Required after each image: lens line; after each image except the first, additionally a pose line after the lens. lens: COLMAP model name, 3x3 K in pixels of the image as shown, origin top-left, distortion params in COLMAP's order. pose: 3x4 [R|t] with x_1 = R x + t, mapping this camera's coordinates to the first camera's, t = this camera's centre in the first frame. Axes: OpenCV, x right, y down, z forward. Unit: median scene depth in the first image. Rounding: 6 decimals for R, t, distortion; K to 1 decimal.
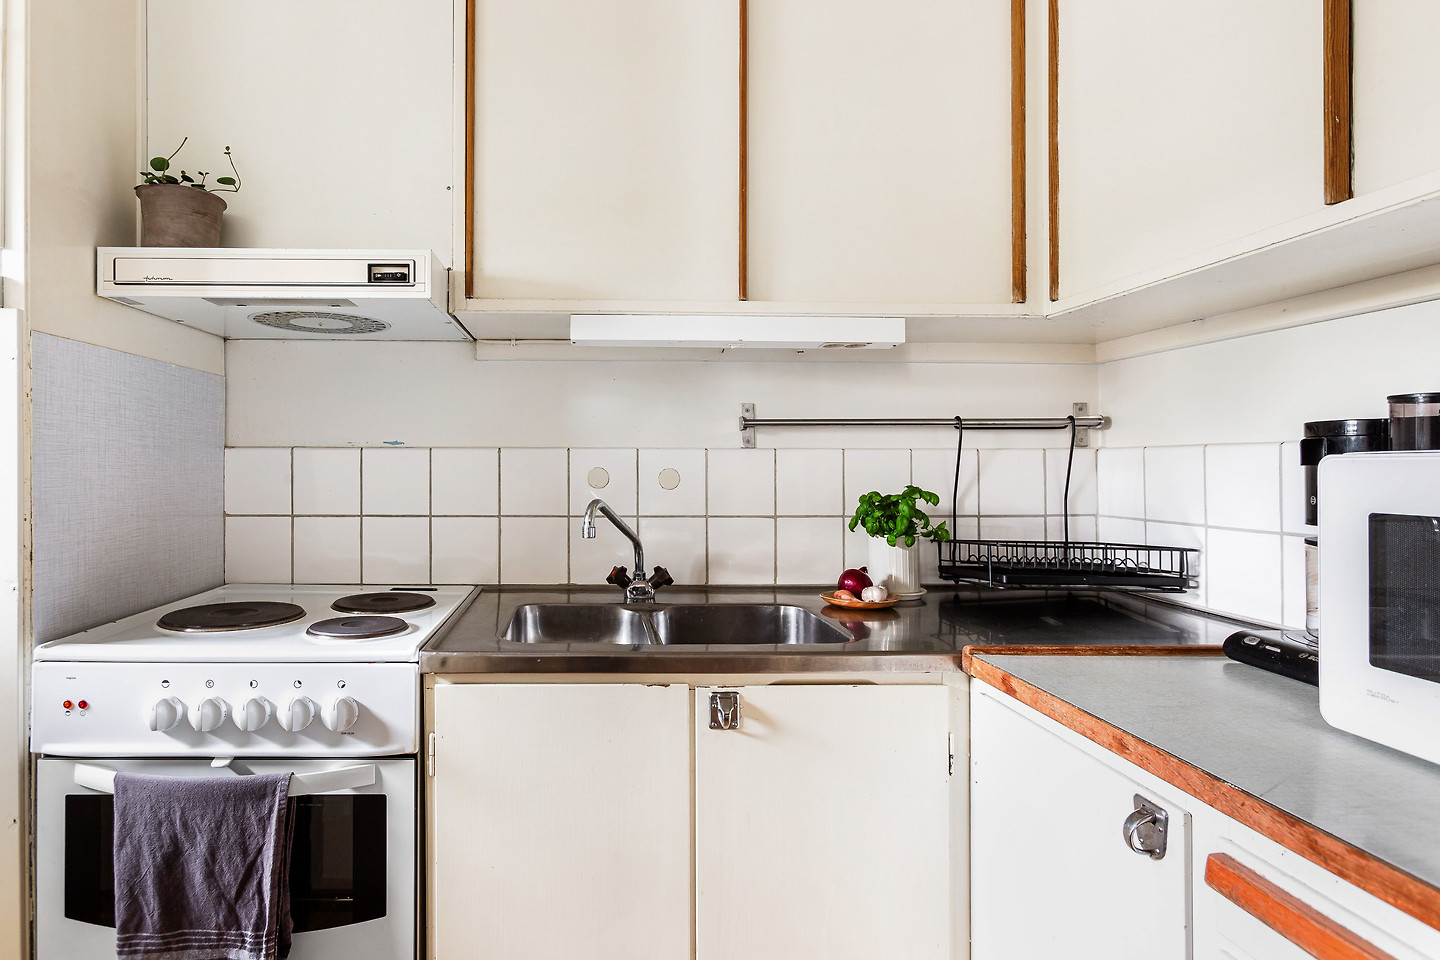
lens RADIAL K [[753.7, 0, 599.2], [0, 753.7, 466.5], [0, 0, 1]] dist [-0.006142, 0.009339]
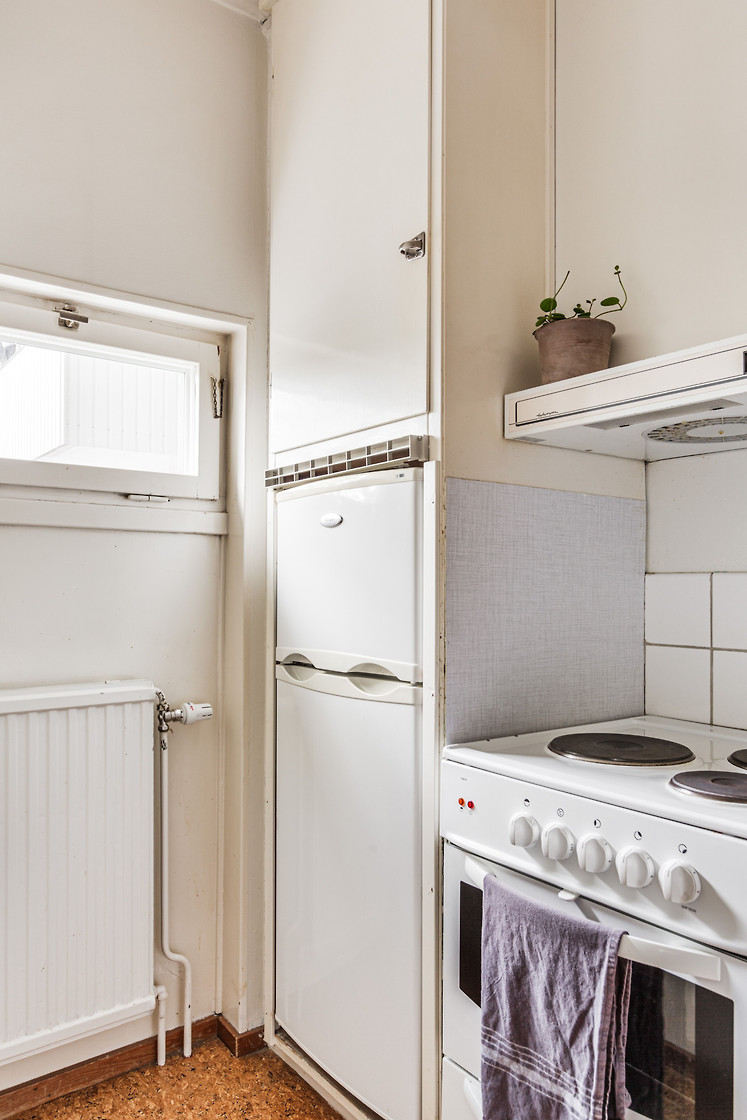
lens RADIAL K [[787.3, 0, 374.5], [0, 787.3, 579.4], [0, 0, 1]] dist [-0.003962, 0.005382]
pose [[0.590817, -0.006702, -0.806778, 0.153046], [-0.006463, 0.999894, -0.013039, -0.003265], [0.806780, 0.012918, 0.590711, 0.159714]]
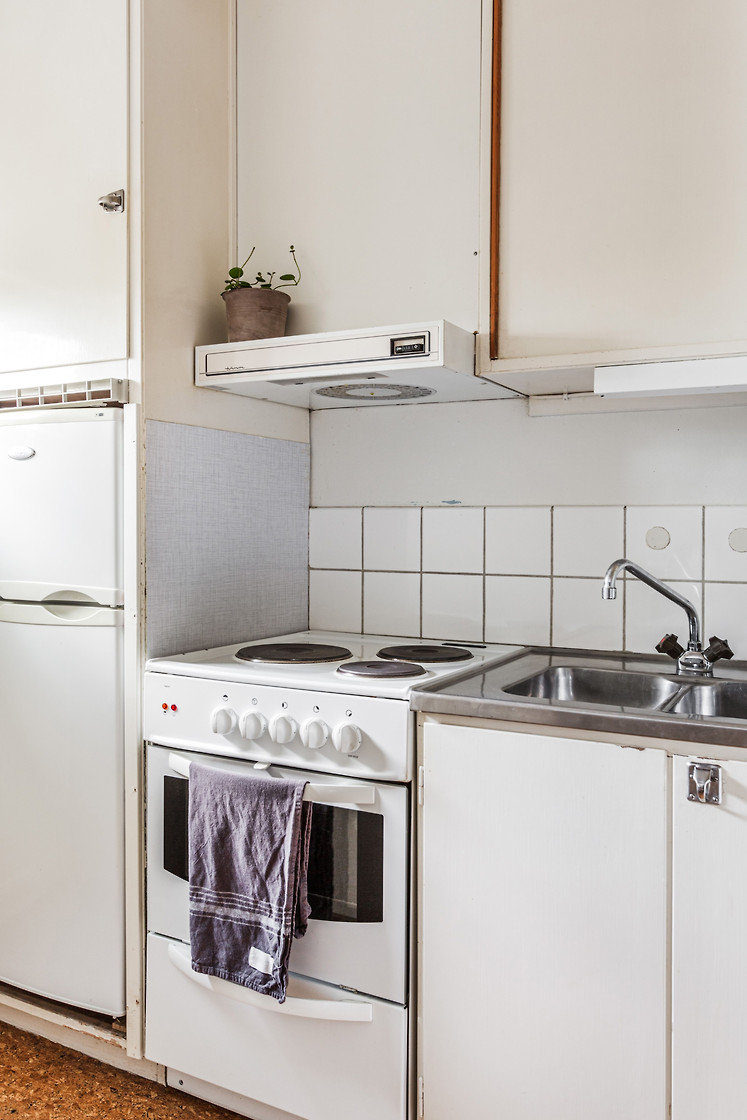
lens RADIAL K [[893.2, 0, 393.0], [0, 893.2, 540.5], [0, 0, 1]] dist [-0.004636, 0.020416]
pose [[0.884974, 0.010697, -0.465518, 0.304854], [-0.004449, 0.999885, 0.014517, 0.004891], [0.465620, -0.010776, 0.884919, -0.150721]]
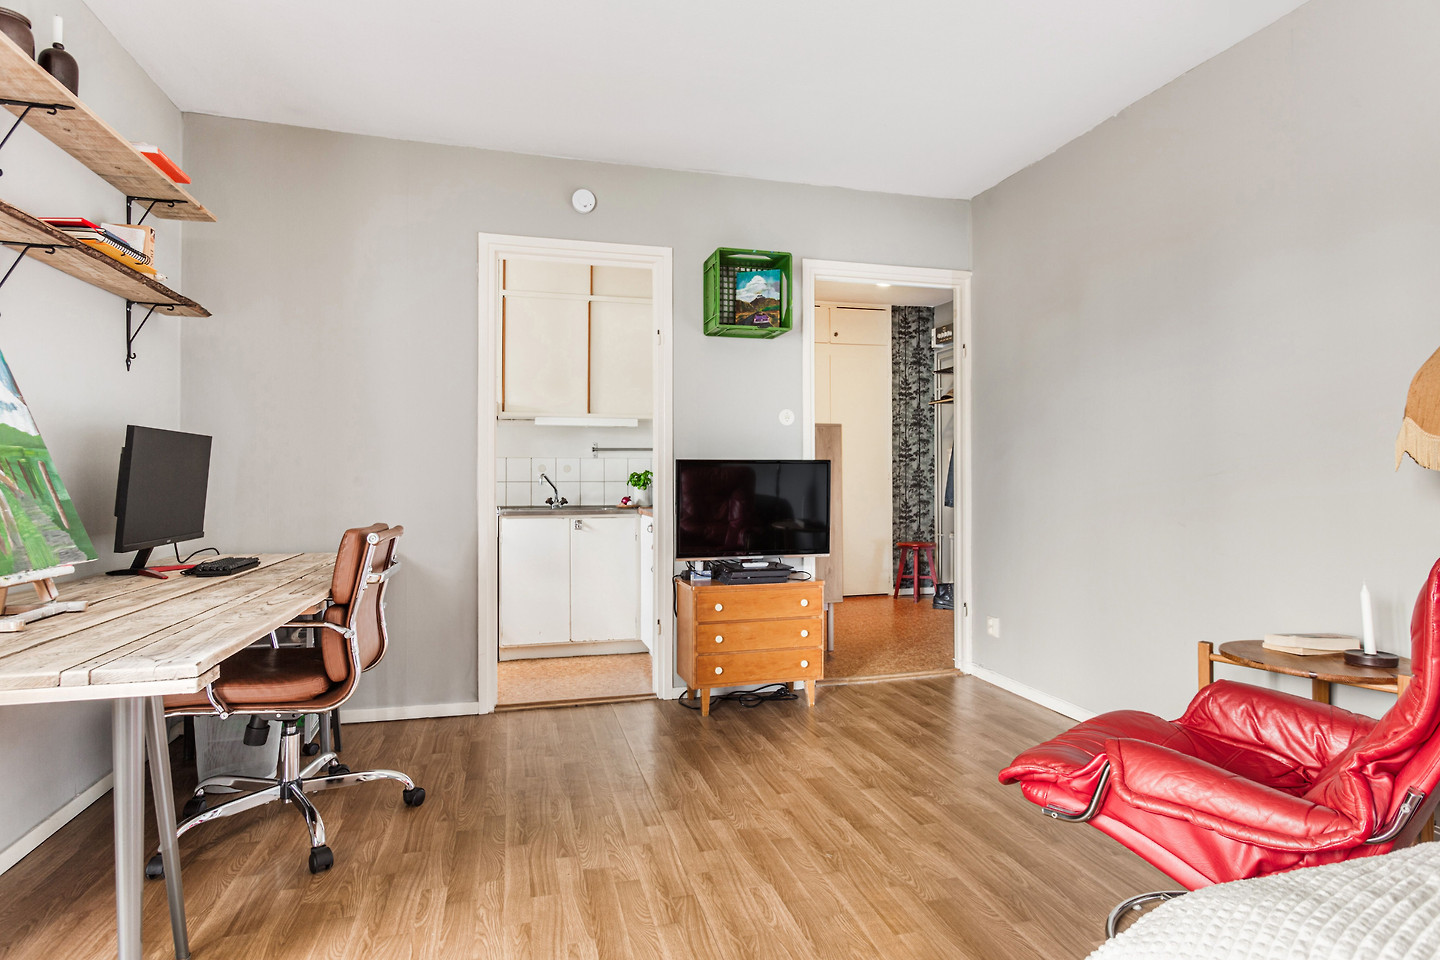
lens RADIAL K [[844.0, 0, 716.3], [0, 844.0, 464.7], [0, 0, 1]] dist [-0.003848, 0.003168]
pose [[0.970692, 0.002553, 0.240314, -0.178416], [0.000461, 0.999922, -0.012485, 0.059239], [-0.240327, 0.012230, 0.970615, -3.131002]]
